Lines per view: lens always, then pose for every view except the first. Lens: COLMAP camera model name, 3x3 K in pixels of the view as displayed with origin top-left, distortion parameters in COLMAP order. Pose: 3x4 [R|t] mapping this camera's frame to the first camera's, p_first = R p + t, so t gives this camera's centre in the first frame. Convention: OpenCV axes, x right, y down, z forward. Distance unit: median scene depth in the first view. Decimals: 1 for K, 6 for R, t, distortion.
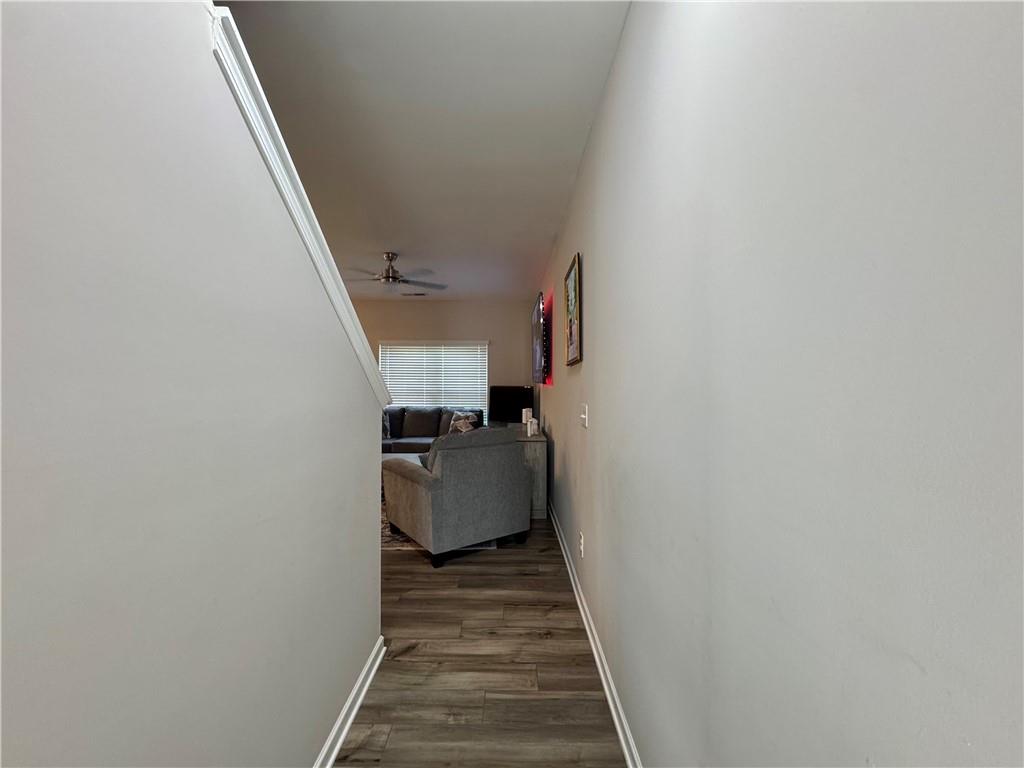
lens RADIAL K [[410.4, 0, 508.1], [0, 410.4, 383.7], [0, 0, 1]] dist [-0.000109, 0.000233]
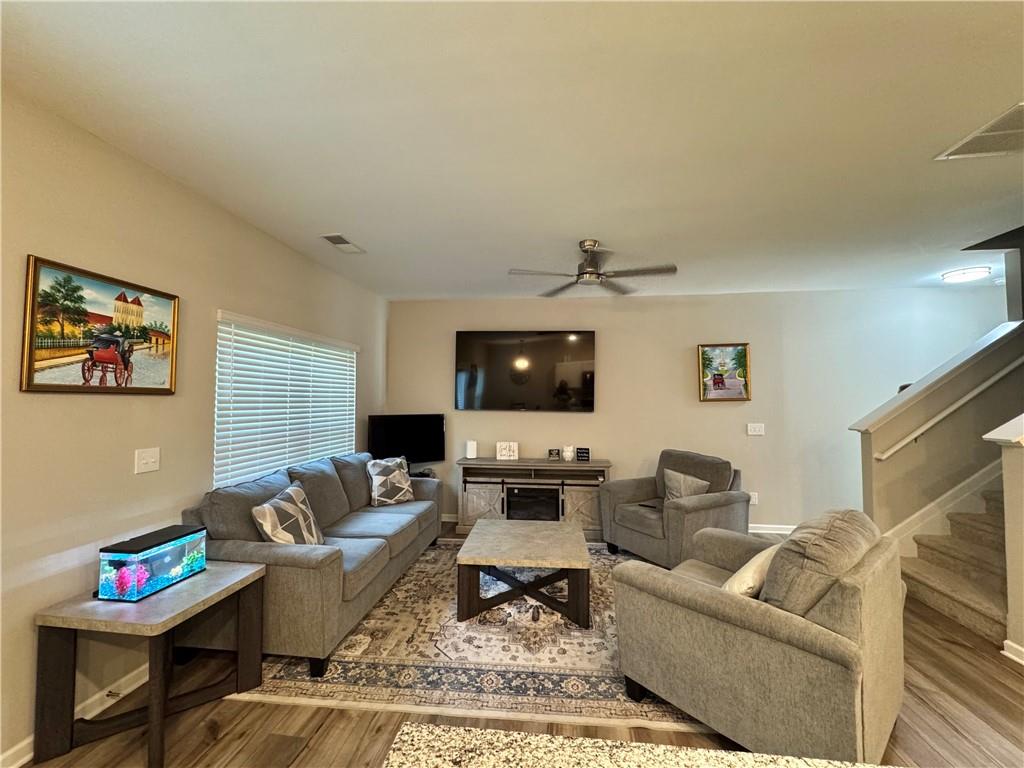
lens RADIAL K [[410.4, 0, 510.5], [0, 410.4, 382.7], [0, 0, 1]] dist [-0.000109, 0.000233]
pose [[0.114274, 0.035485, 0.992815, -0.695392], [-0.008413, 0.999361, -0.034751, -0.028067], [-0.993414, -0.004381, 0.114499, 0.716668]]
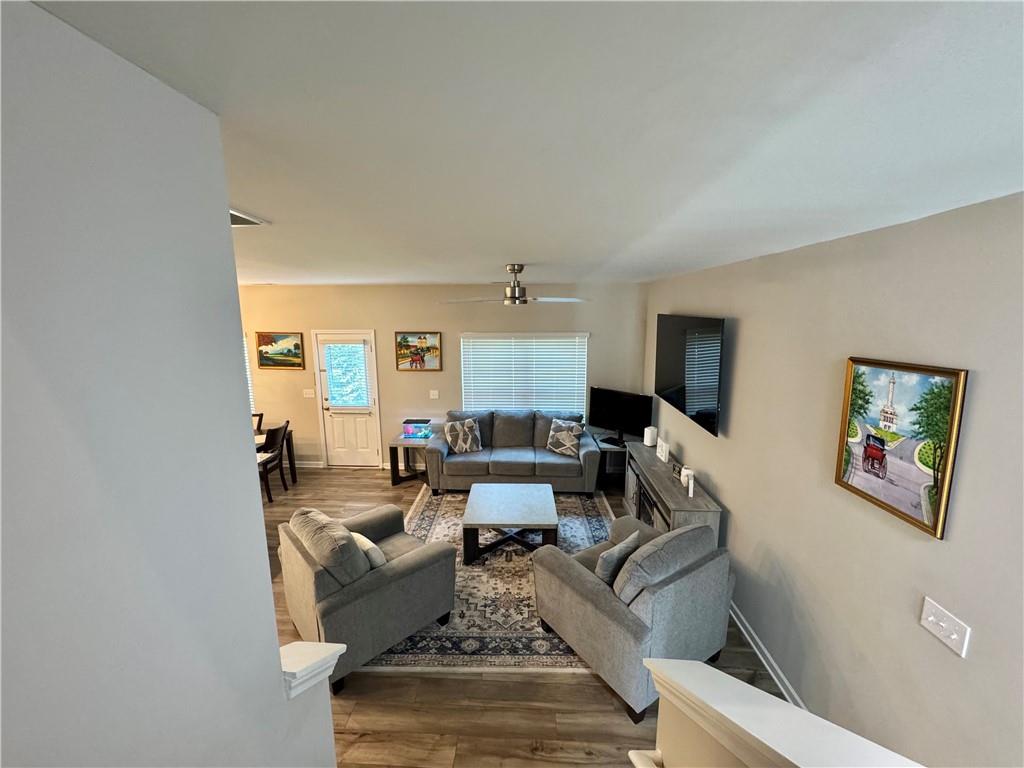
lens RADIAL K [[410.4, 0, 512.2], [0, 410.4, 385.5], [0, 0, 1]] dist [-0.000109, 0.000233]
pose [[0.999124, -0.004245, -0.041622, -0.178710], [0.011809, 0.983001, 0.183221, -0.161703], [0.040136, -0.183552, 0.982190, 0.152396]]
